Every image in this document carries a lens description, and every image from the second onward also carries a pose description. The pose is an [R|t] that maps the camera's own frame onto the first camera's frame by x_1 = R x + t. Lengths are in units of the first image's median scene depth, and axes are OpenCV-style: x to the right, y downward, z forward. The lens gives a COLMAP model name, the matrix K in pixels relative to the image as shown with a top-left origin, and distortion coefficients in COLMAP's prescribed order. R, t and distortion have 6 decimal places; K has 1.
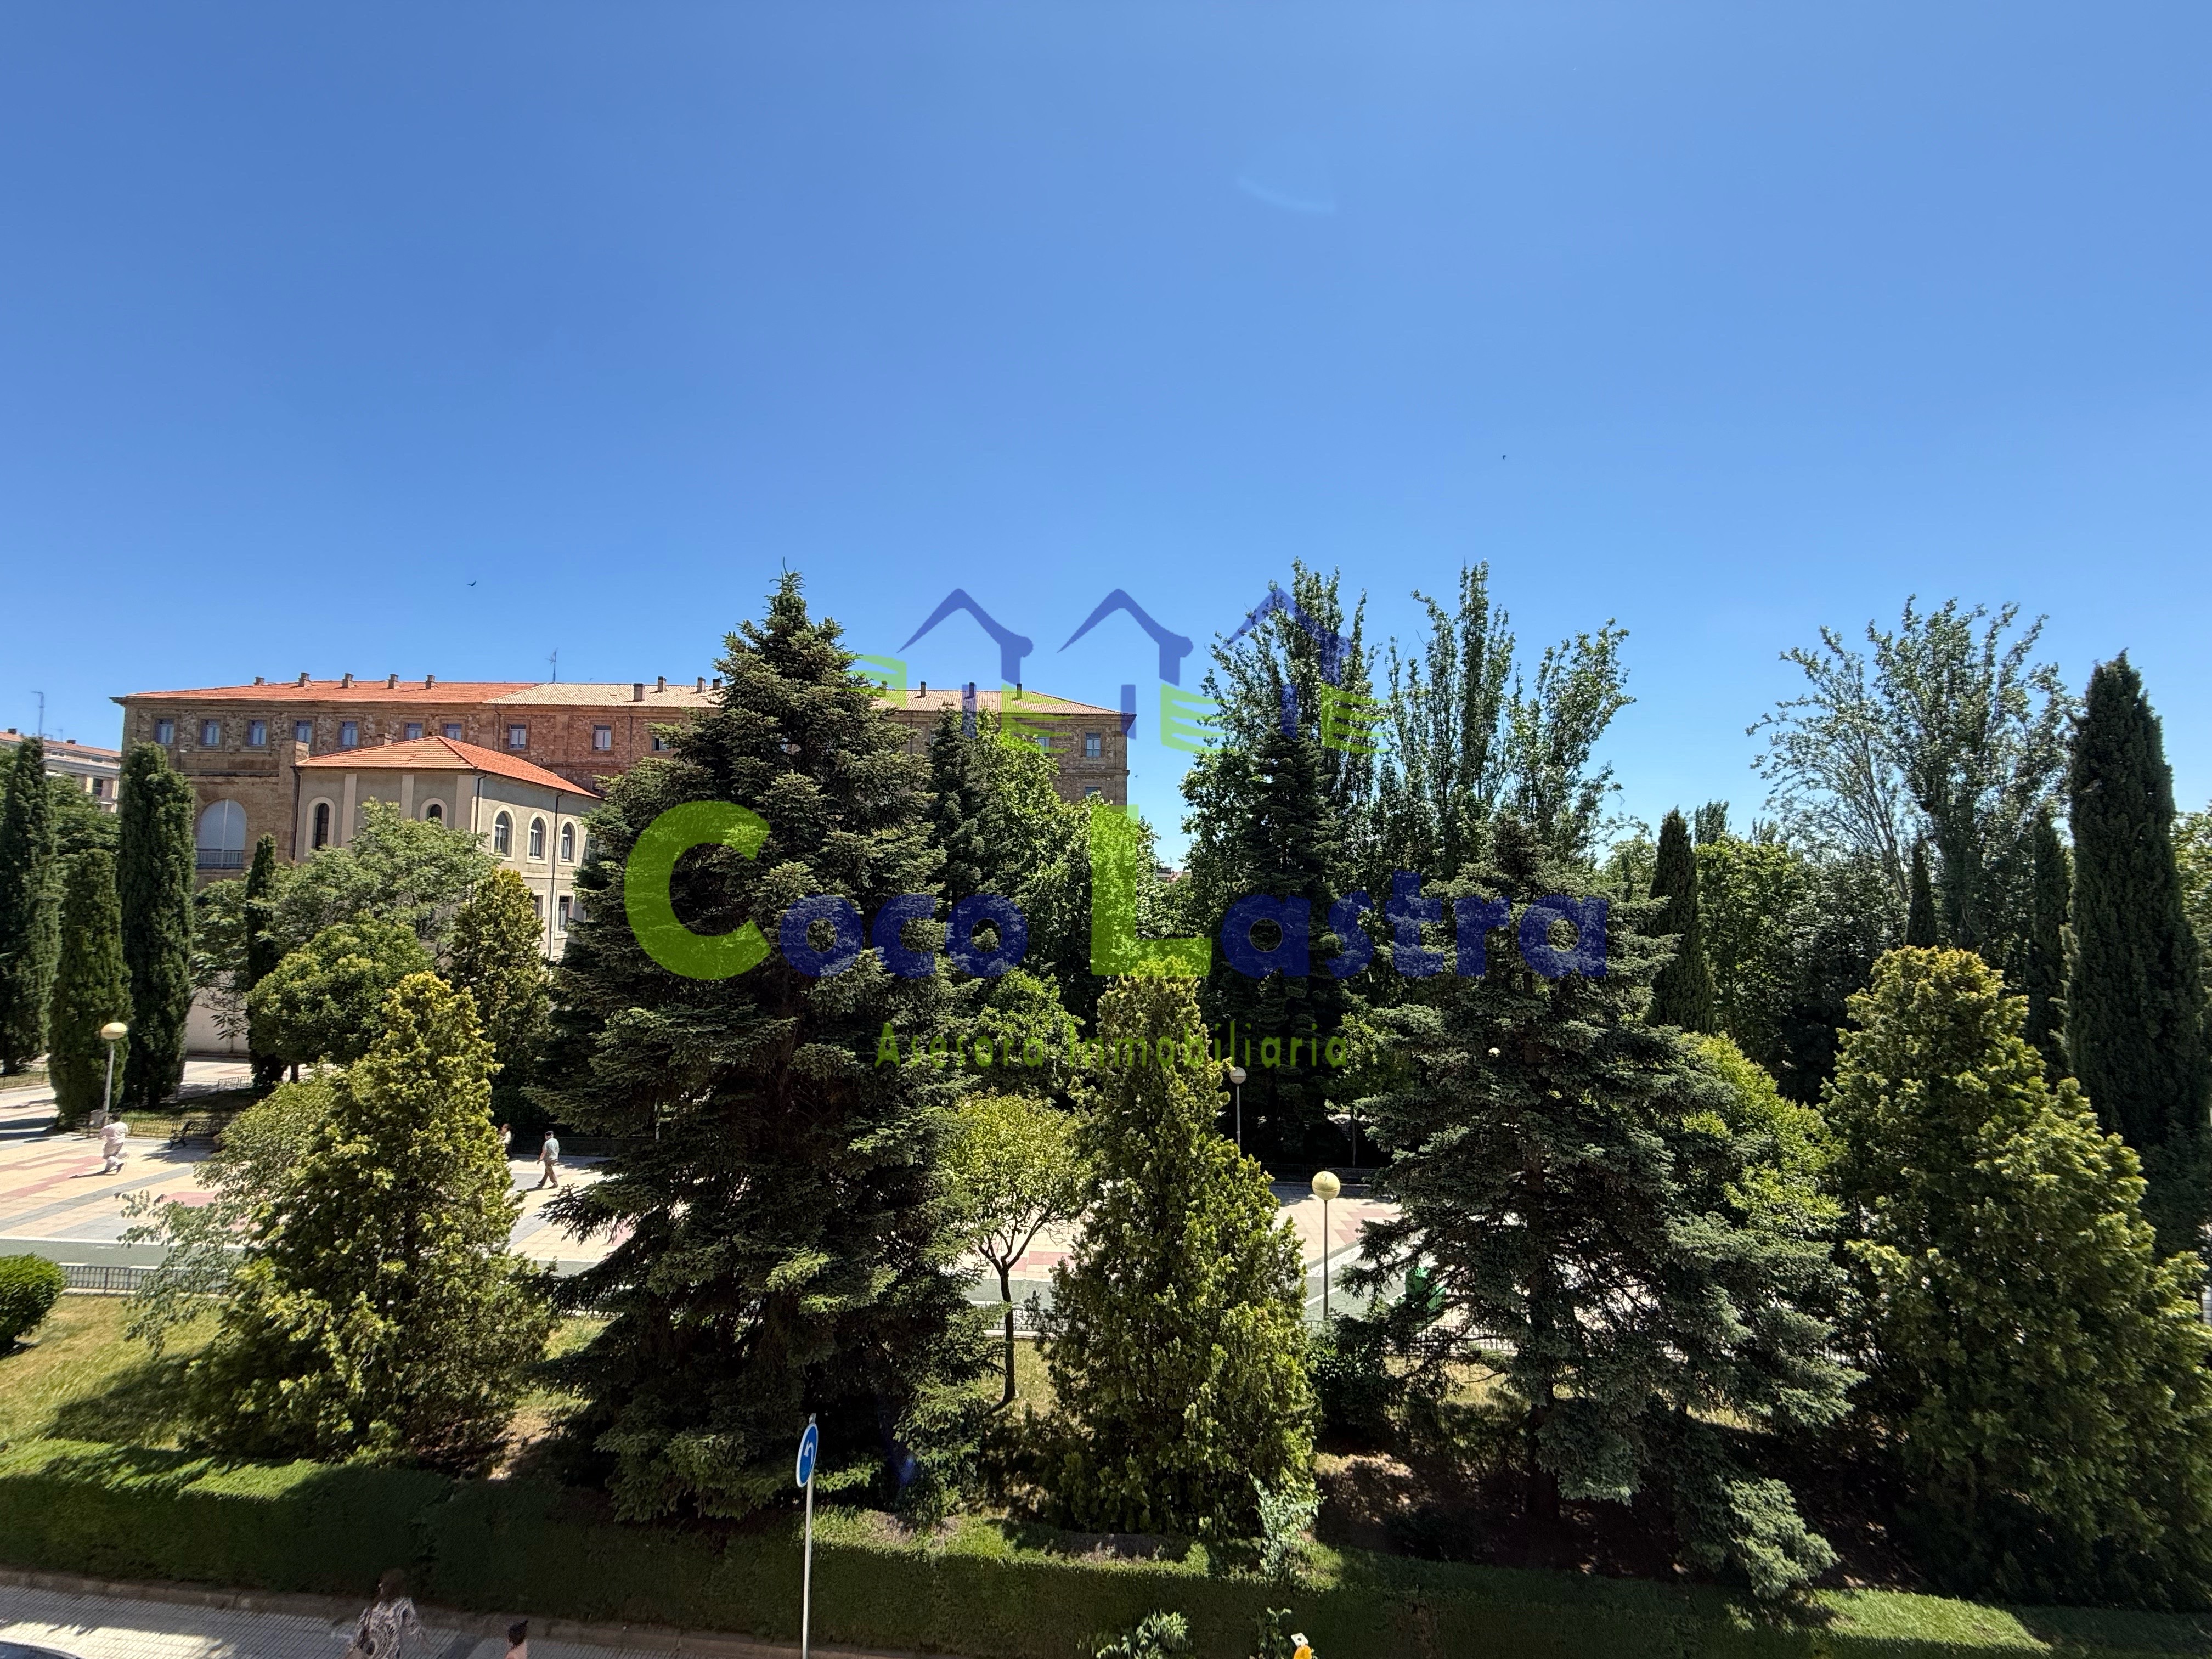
lens RADIAL K [[882.5, 0, 1097.0], [0, 882.5, 831.7], [0, 0, 1]] dist [-0.000676, 0.000721]
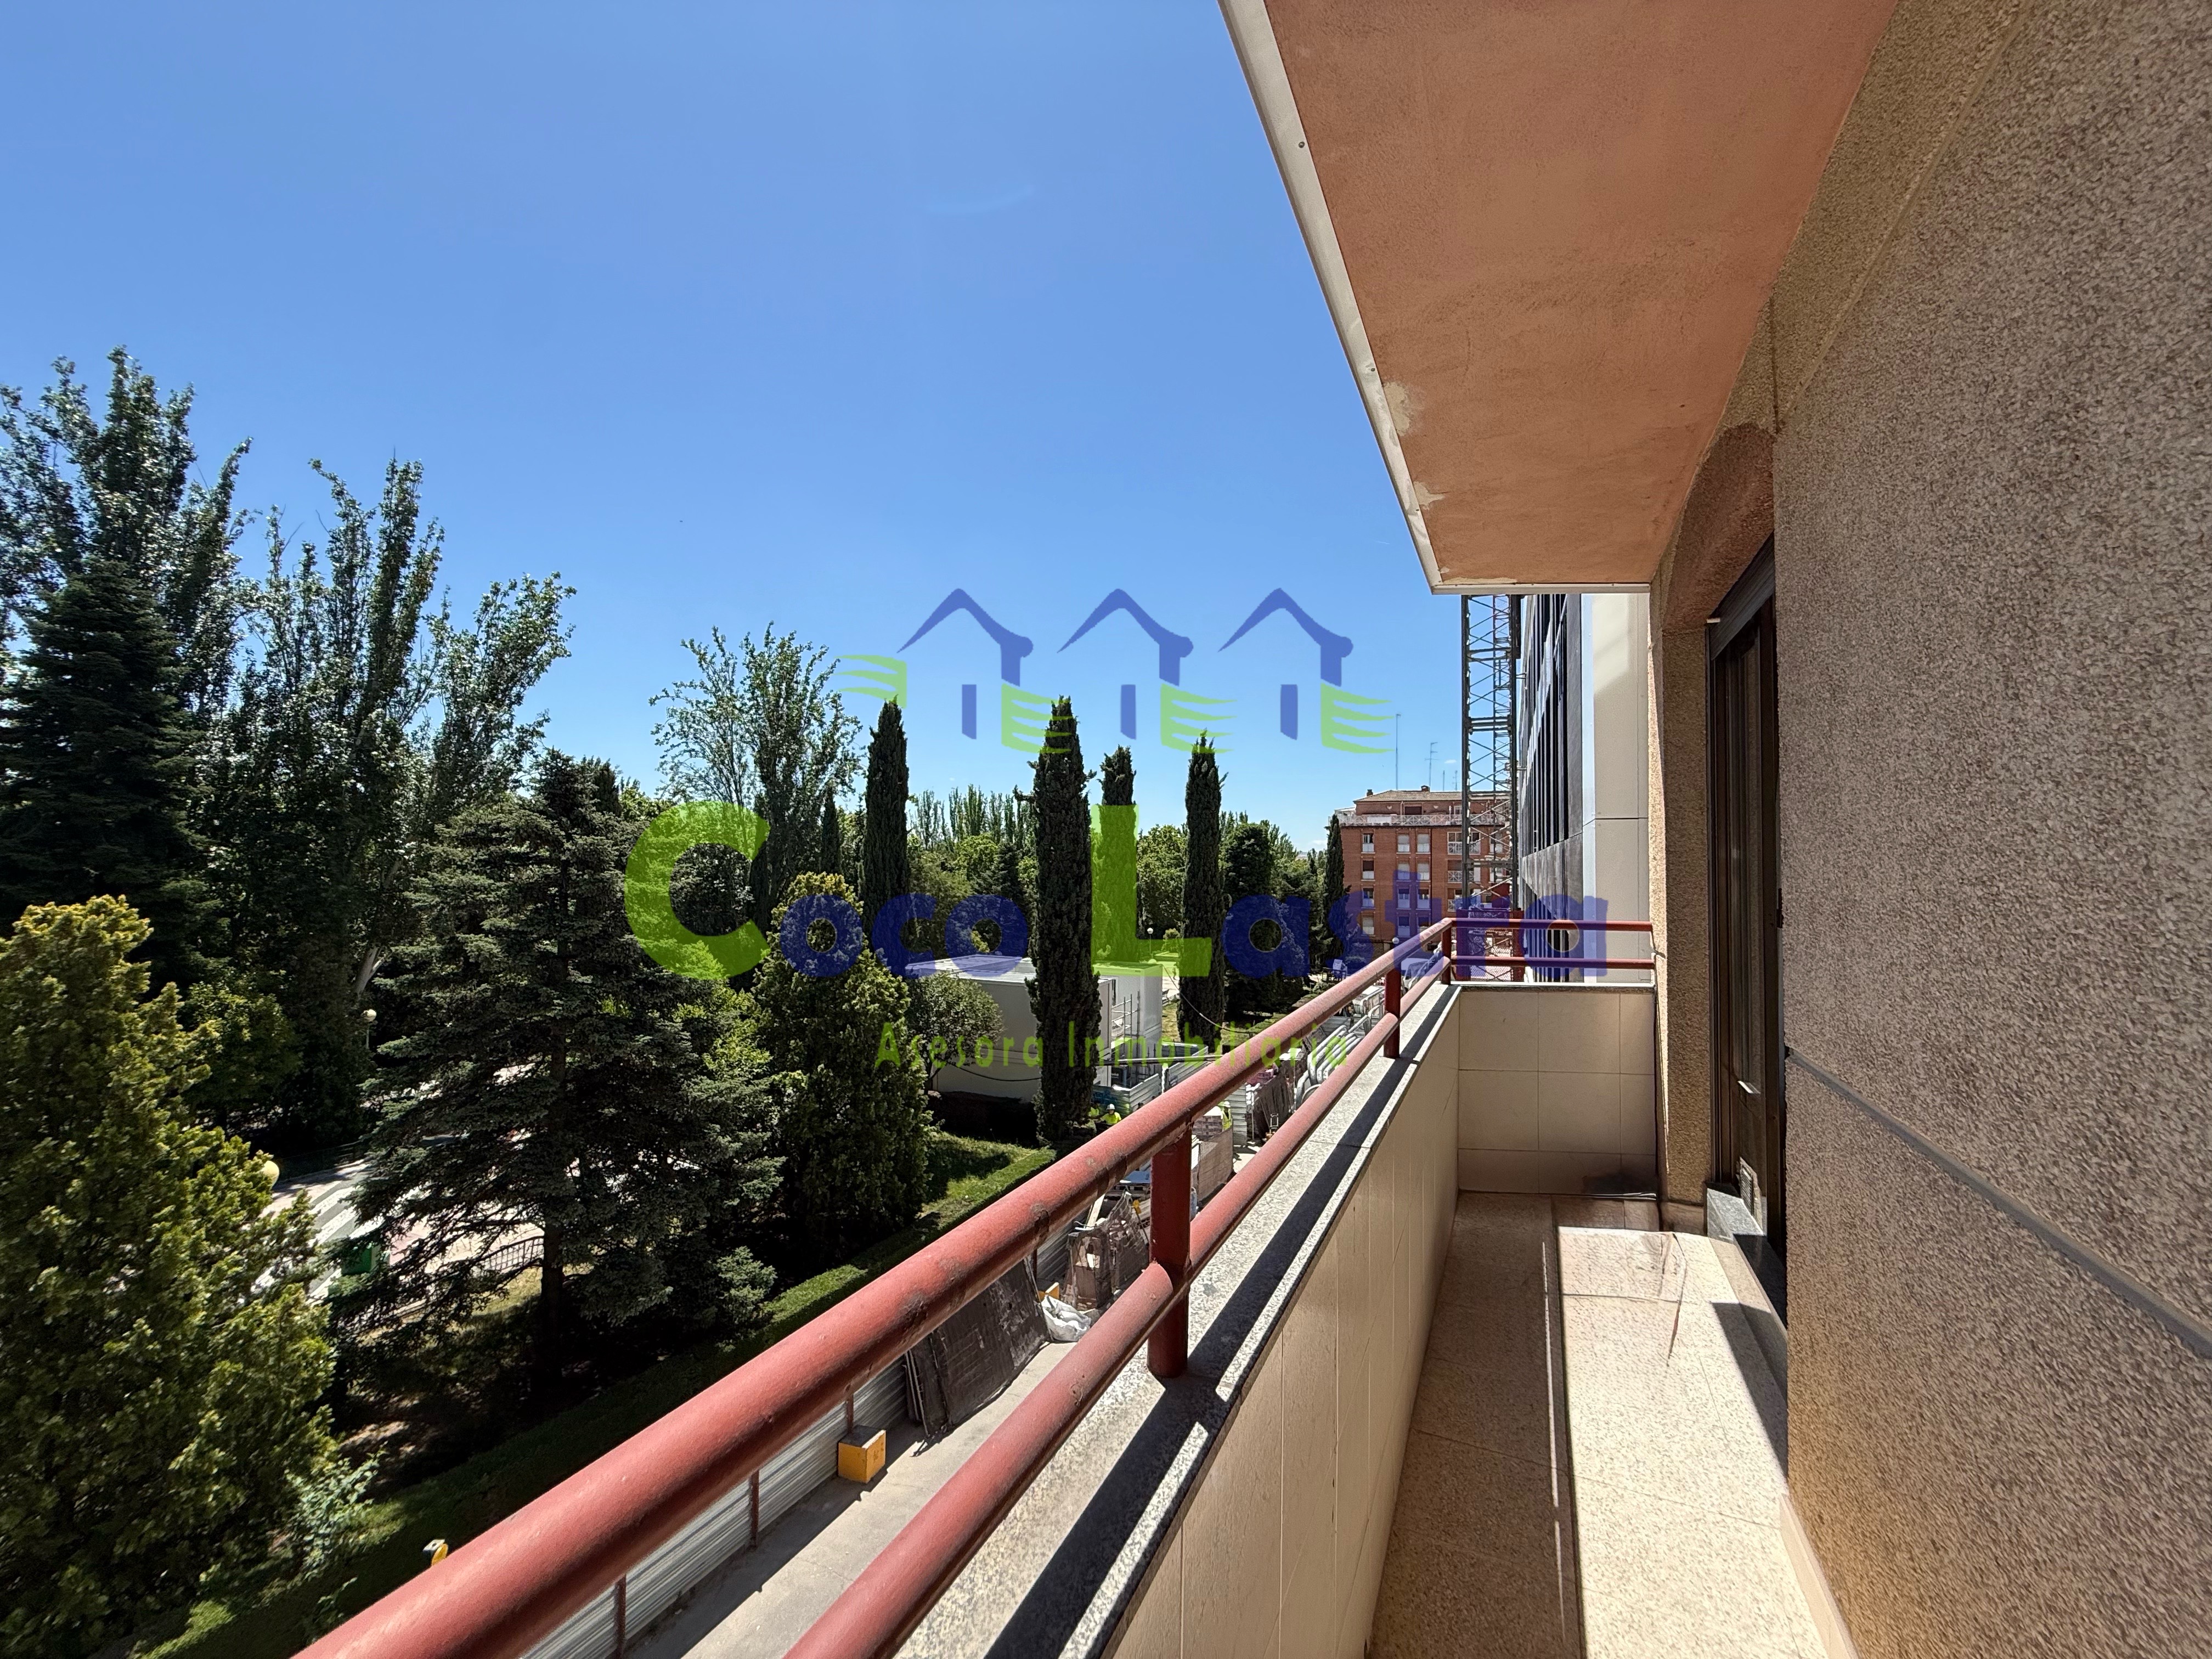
lens RADIAL K [[883.3, 0, 1097.1], [0, 883.3, 833.2], [0, 0, 1]] dist [-0.000378, 0.000138]
pose [[0.393912, 0.030240, 0.918650, -0.255581], [-0.082165, 0.996616, 0.002425, 0.021750], [-0.915468, -0.076436, 0.395064, -0.020527]]
